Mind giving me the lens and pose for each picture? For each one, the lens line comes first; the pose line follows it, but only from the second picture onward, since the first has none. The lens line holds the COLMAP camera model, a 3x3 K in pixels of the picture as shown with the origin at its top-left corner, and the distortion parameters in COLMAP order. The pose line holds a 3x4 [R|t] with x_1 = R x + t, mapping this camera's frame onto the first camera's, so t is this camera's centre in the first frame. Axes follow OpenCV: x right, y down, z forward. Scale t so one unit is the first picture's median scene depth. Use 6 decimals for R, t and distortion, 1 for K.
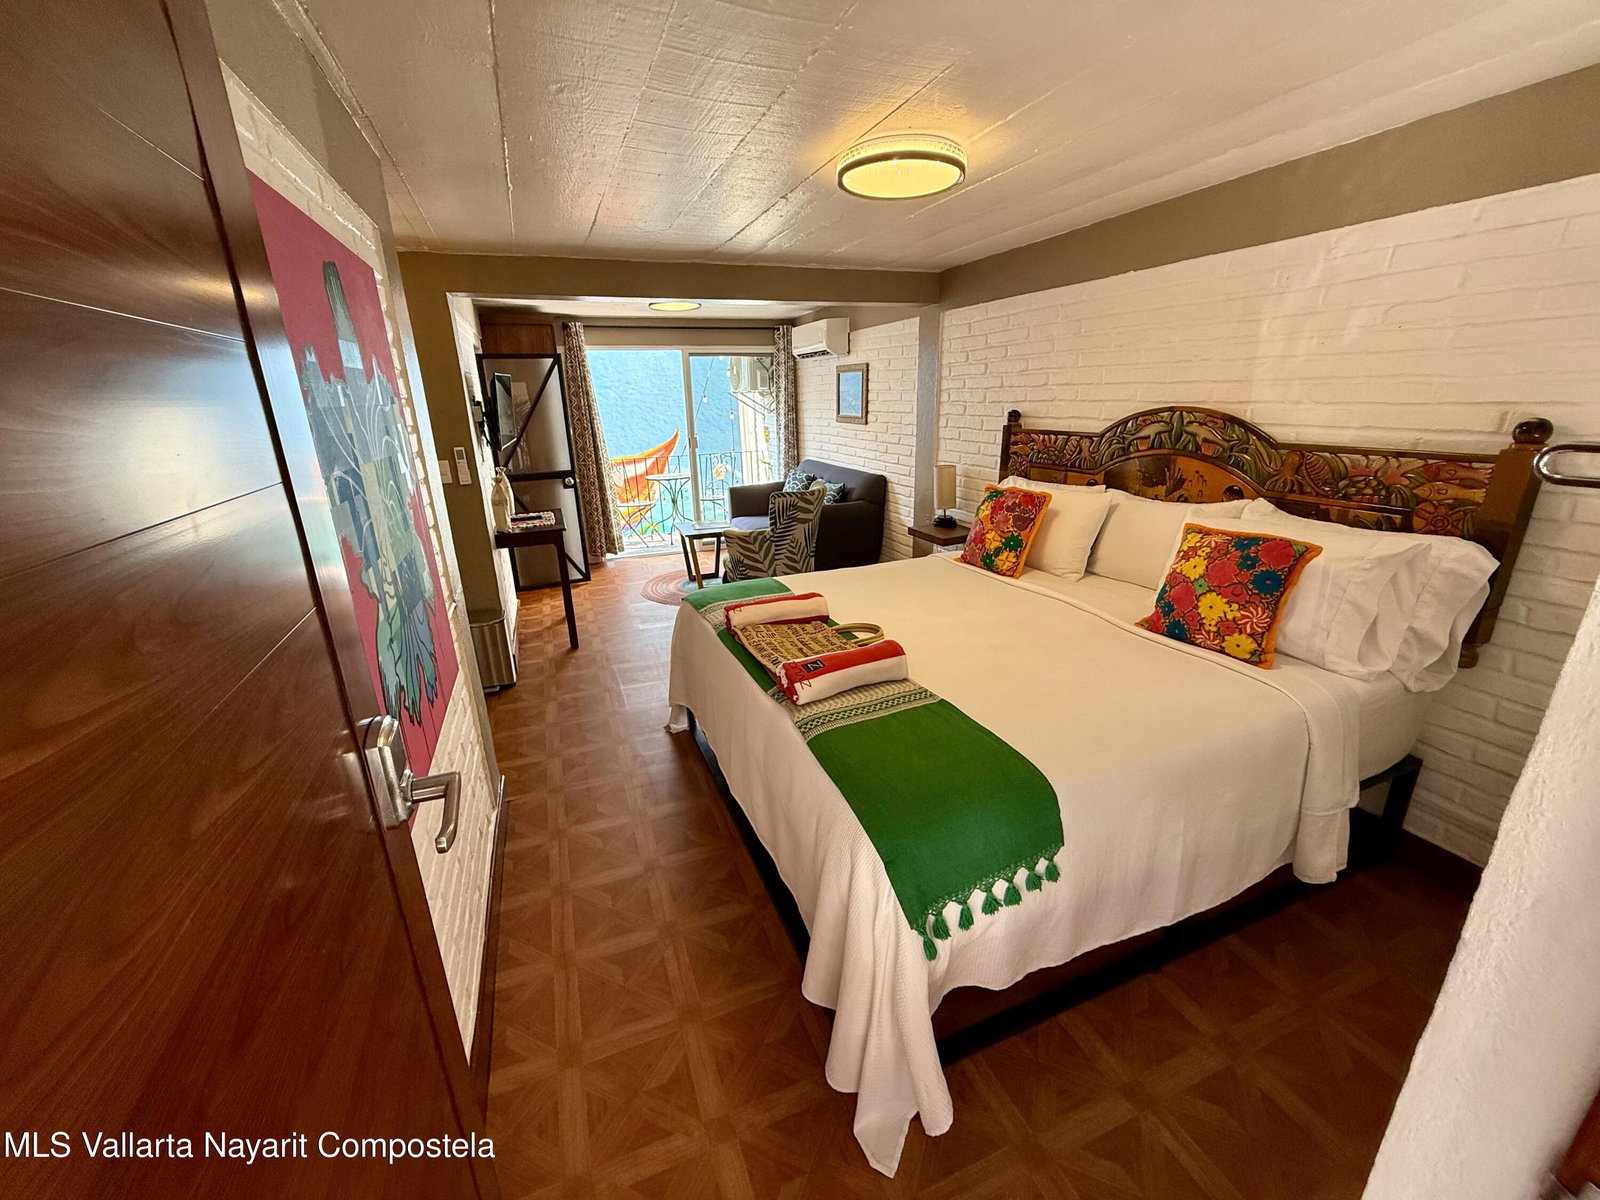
lens RADIAL K [[633.8, 0, 800.0], [0, 633.8, 600.0], [0, 0, 1]] dist [-0.000228, 0.000028]
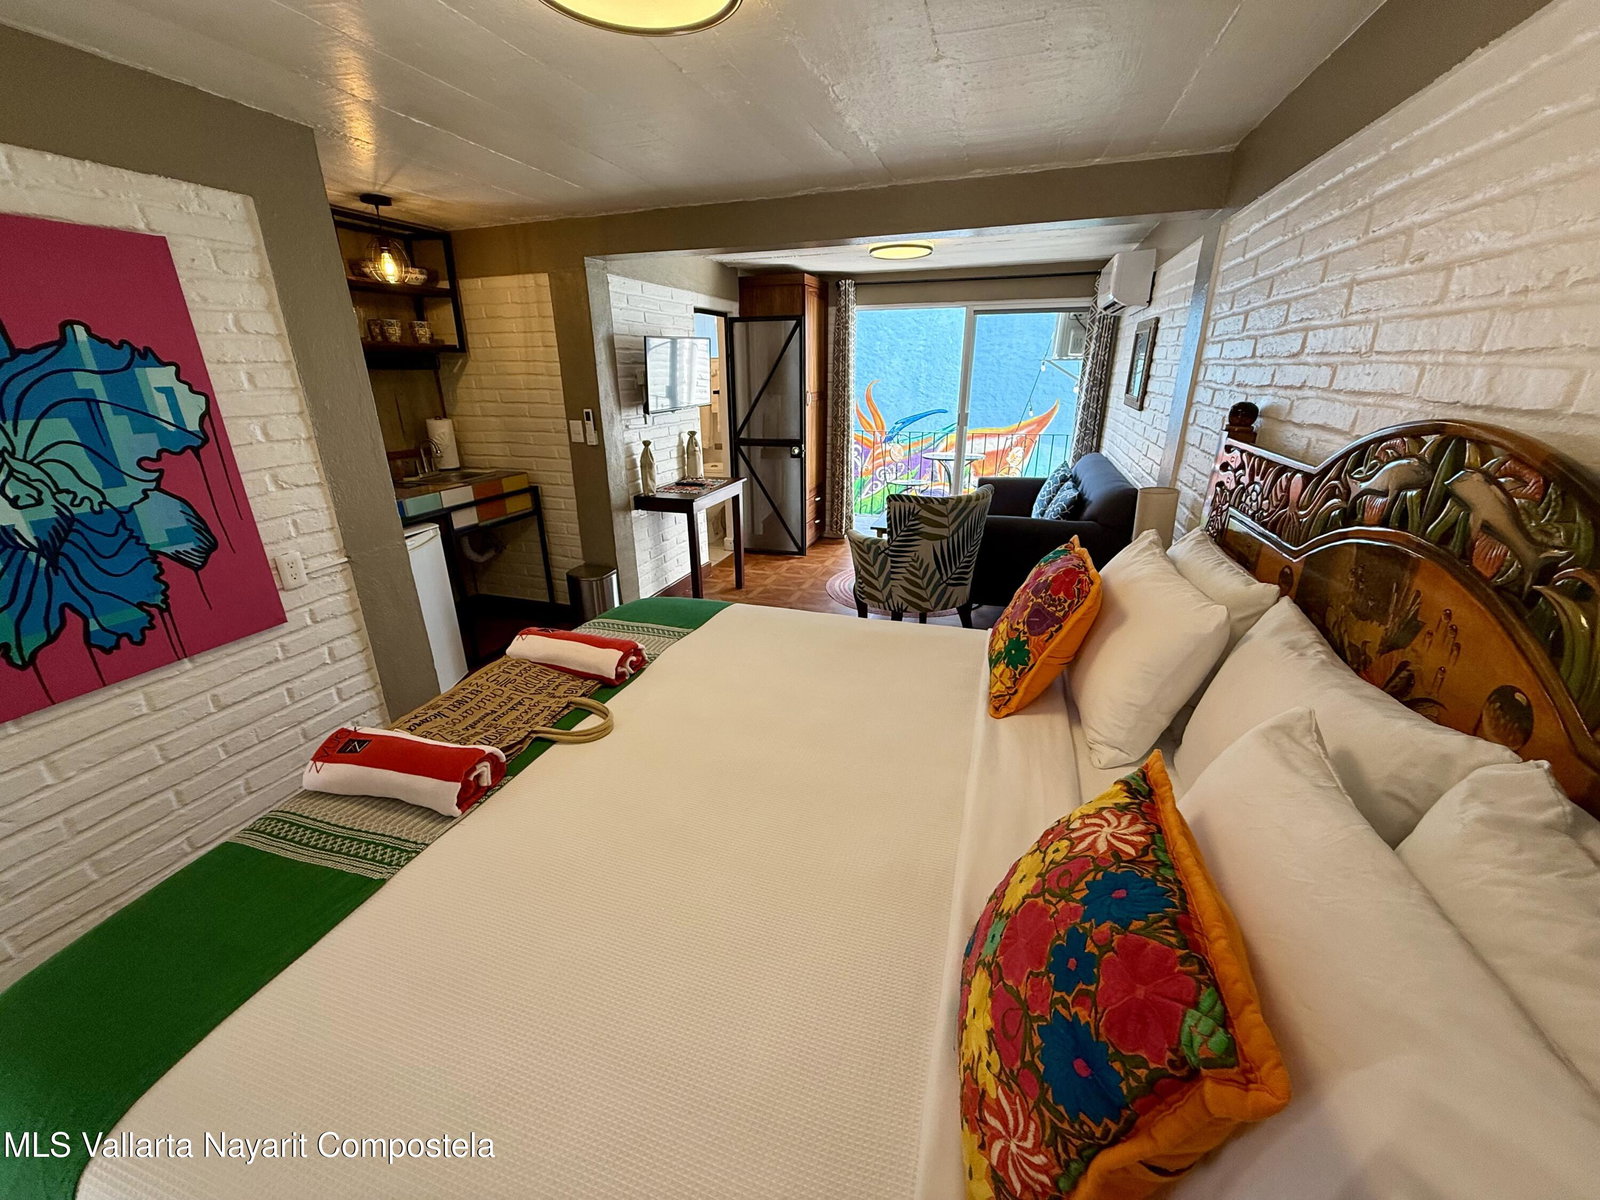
lens RADIAL K [[633.8, 0, 800.0], [0, 633.8, 600.0], [0, 0, 1]] dist [-0.000228, 0.000028]
pose [[0.766114, 0.240708, -0.595926, 0.344796], [-0.210573, 0.970047, 0.121114, -0.108674], [0.607229, 0.032699, 0.793853, 0.313110]]
